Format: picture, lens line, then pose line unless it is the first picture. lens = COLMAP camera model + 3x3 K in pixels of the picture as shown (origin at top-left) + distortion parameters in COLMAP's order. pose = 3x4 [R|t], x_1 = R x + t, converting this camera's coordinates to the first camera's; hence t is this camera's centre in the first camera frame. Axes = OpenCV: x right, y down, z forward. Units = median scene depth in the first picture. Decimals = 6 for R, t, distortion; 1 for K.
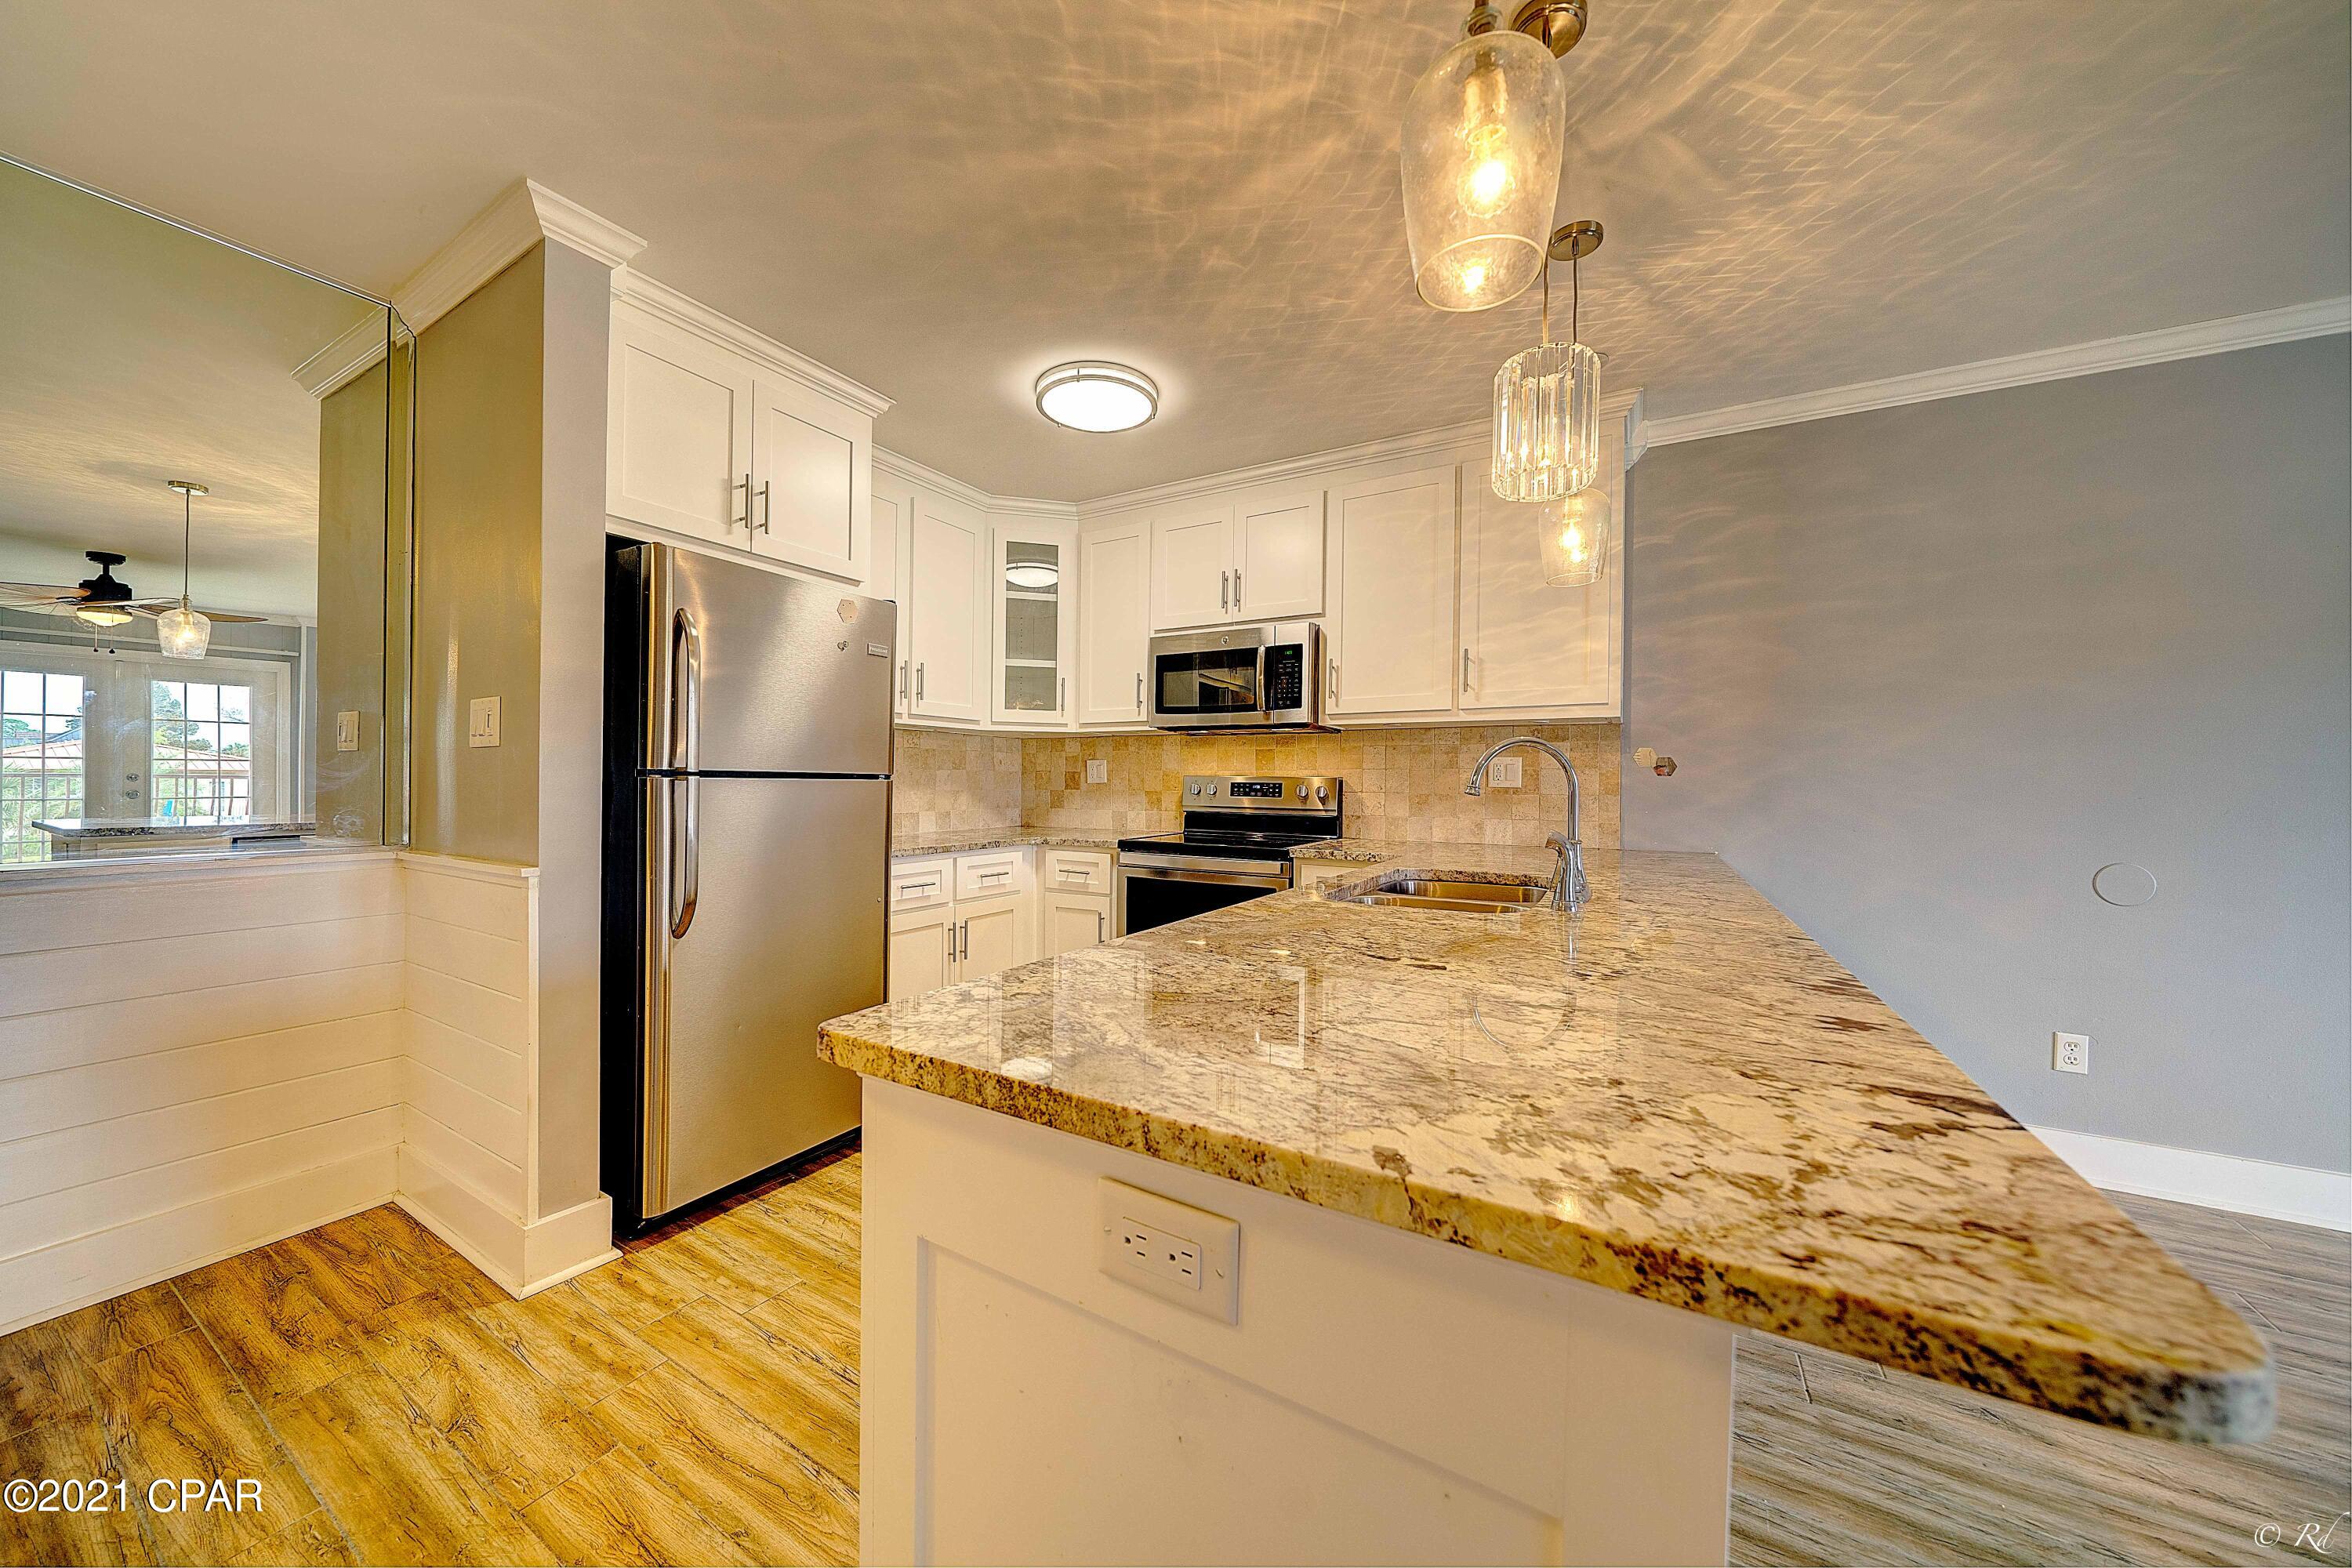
lens RADIAL K [[801.0, 0, 1176.0], [0, 801.0, 784.0], [0, 0, 1]] dist [-0.000568, -0.000017]
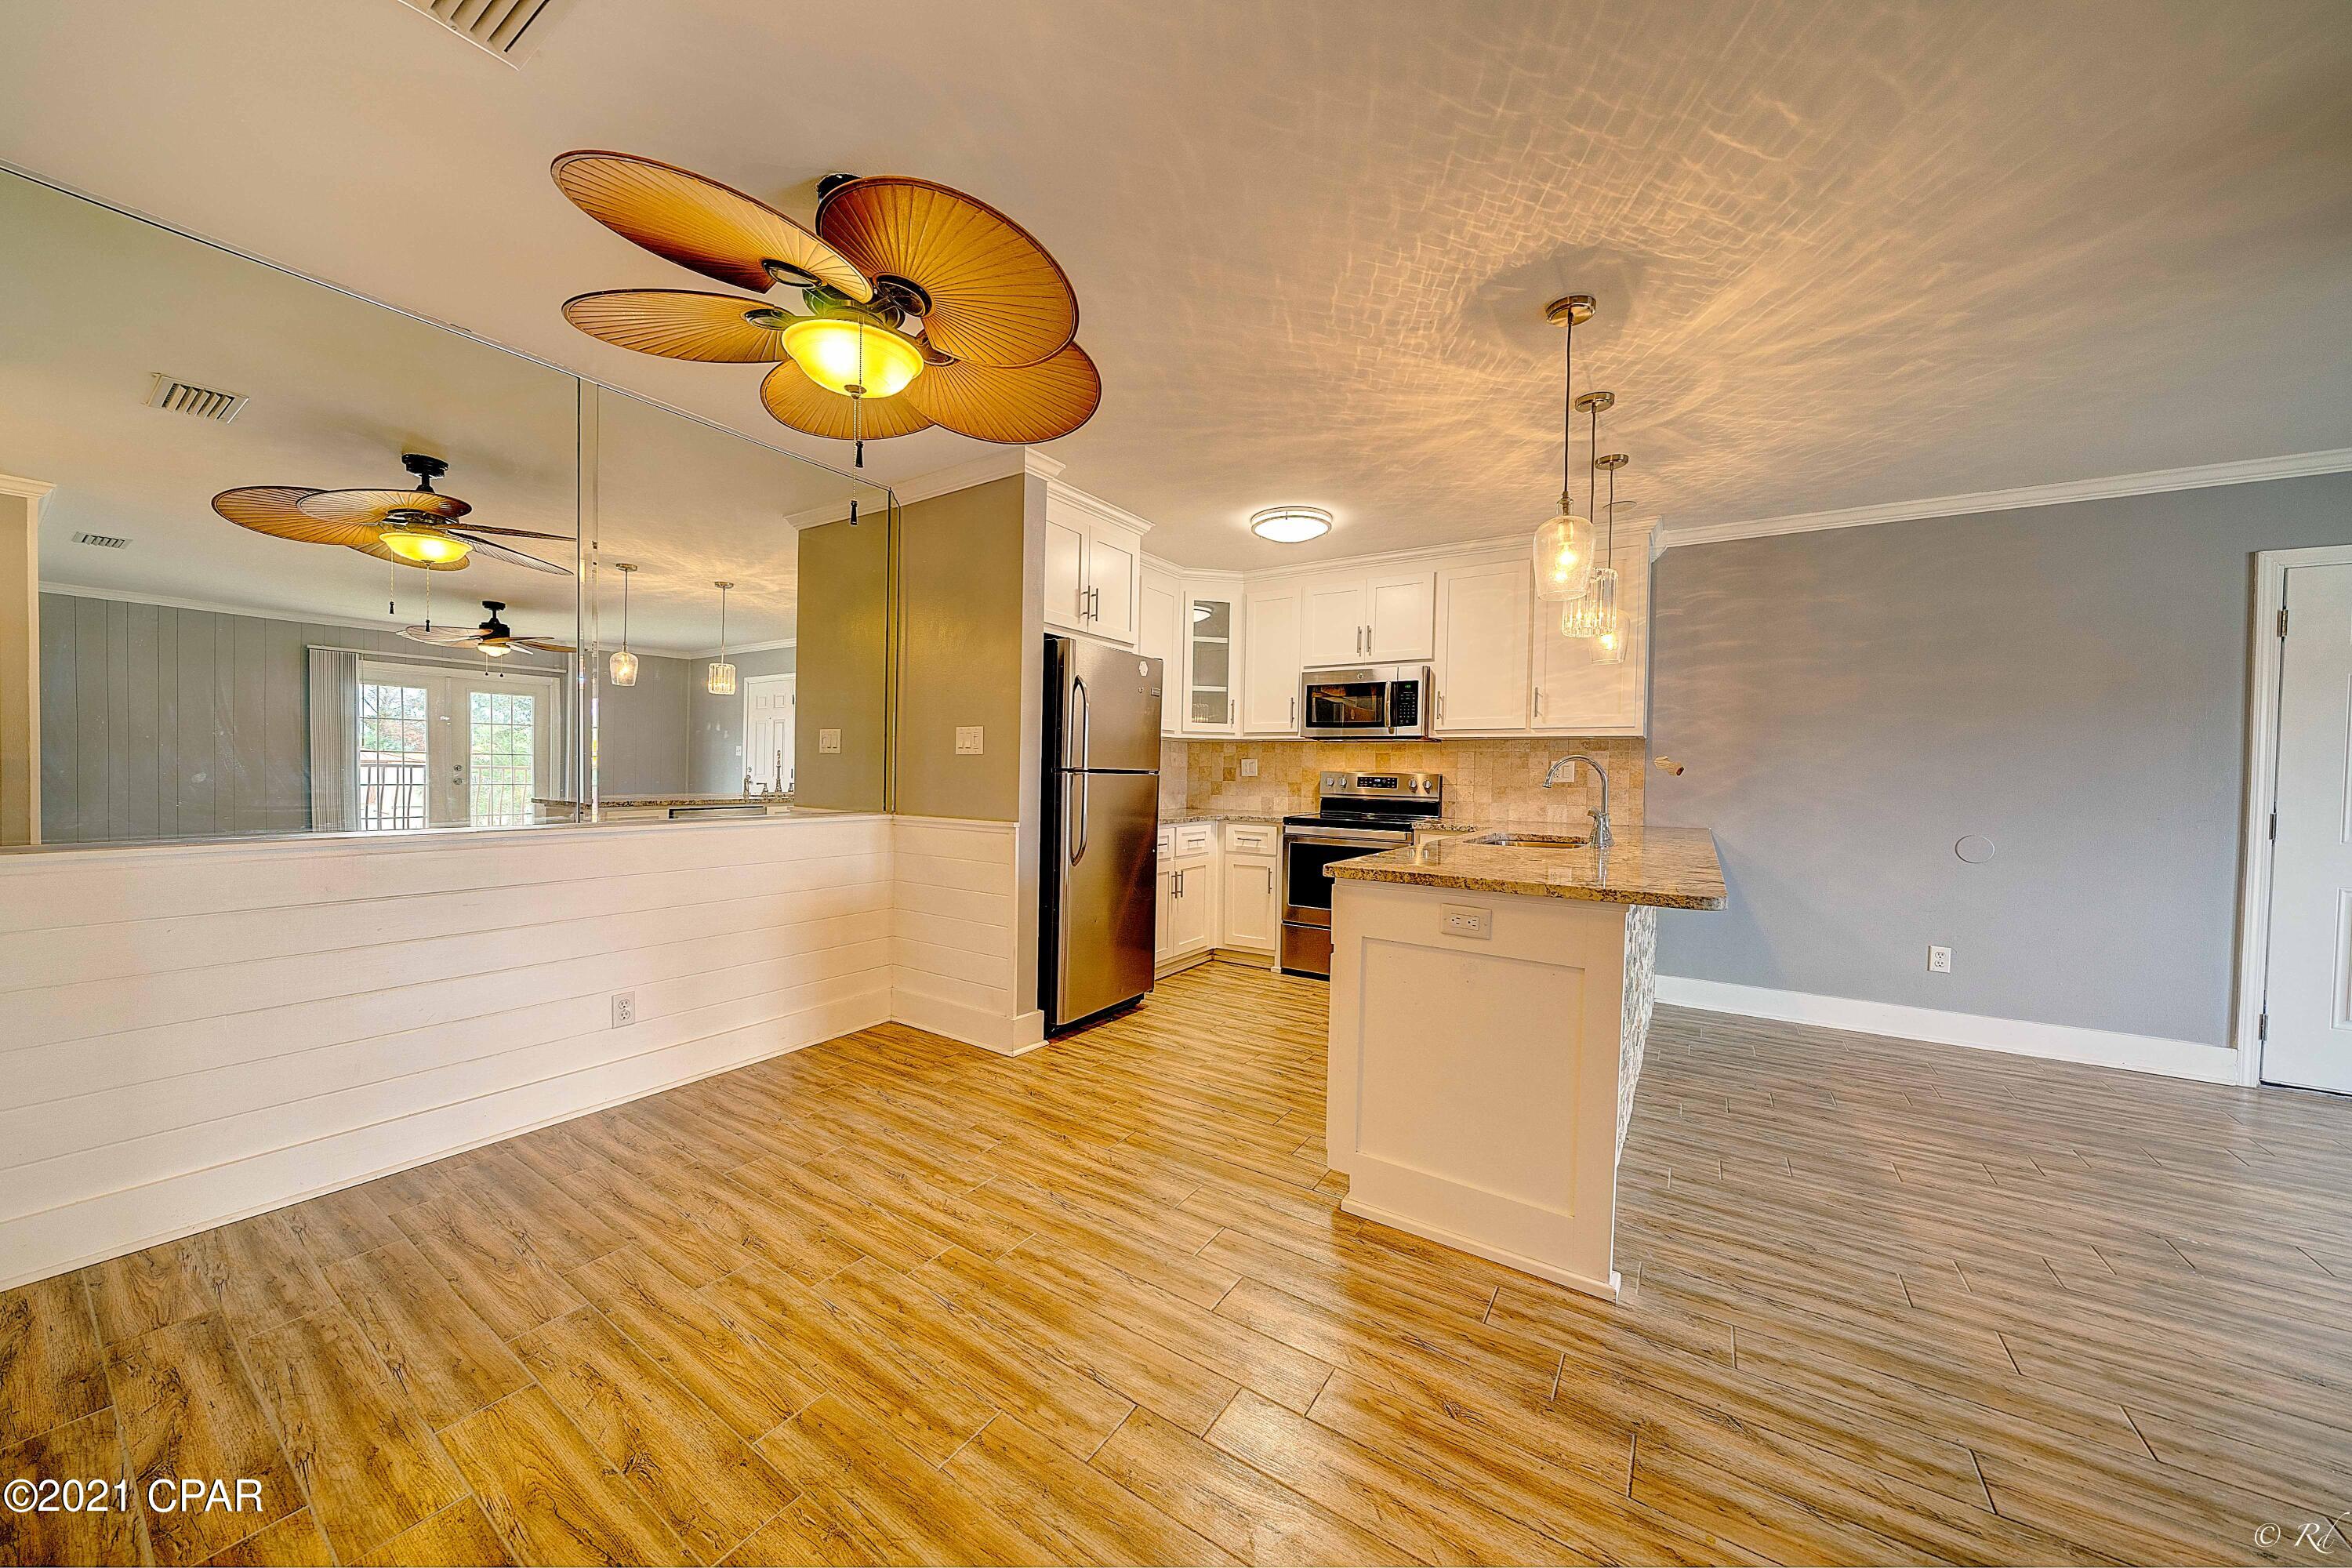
lens RADIAL K [[810.6, 0, 1176.0], [0, 810.6, 784.0], [0, 0, 1]] dist [0.002201, 0.000054]
pose [[0.998860, 0.009101, -0.046861, -0.215955], [-0.008543, 0.999890, 0.012106, -0.004704], [0.046966, -0.011692, 0.998828, -0.492710]]
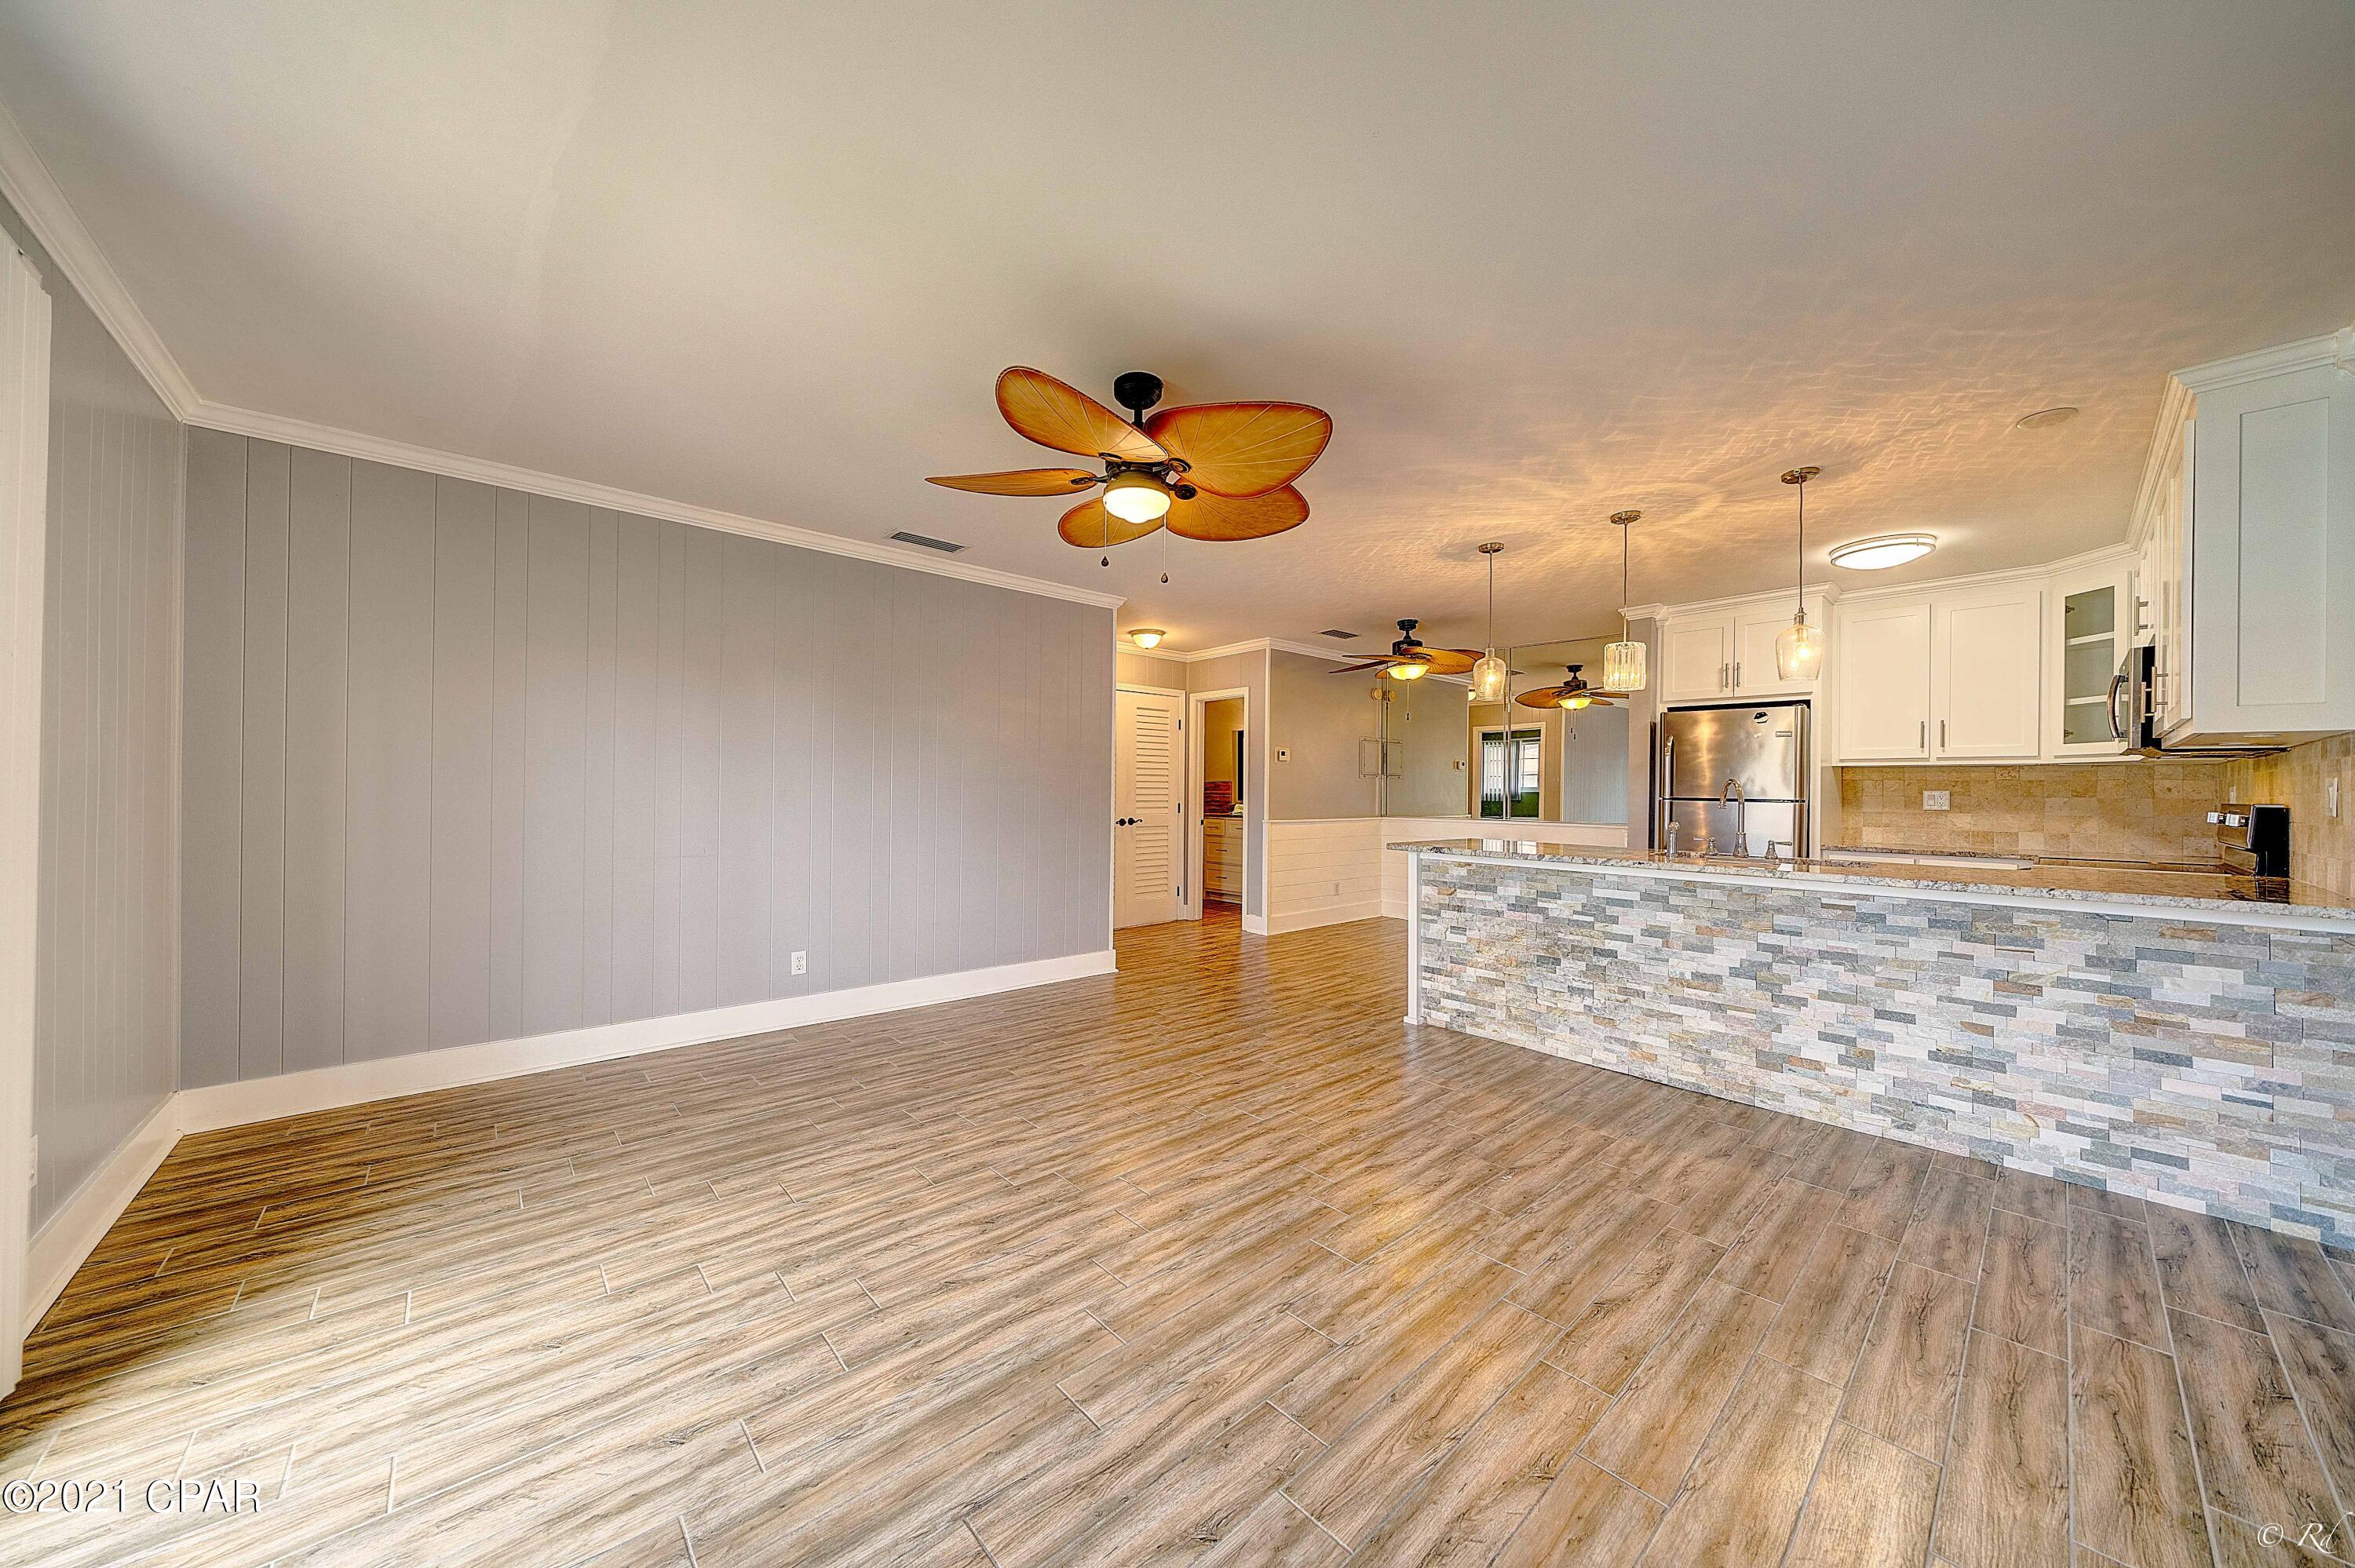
lens RADIAL K [[801.9, 0, 1177.5], [0, 801.9, 784.0], [0, 0, 1]] dist [-0.000568, -0.000017]
pose [[-0.312266, -0.020664, -0.949770, 1.569297], [-0.018862, 0.999701, -0.015549, 0.005997], [0.949807, 0.013059, -0.312563, 0.194063]]
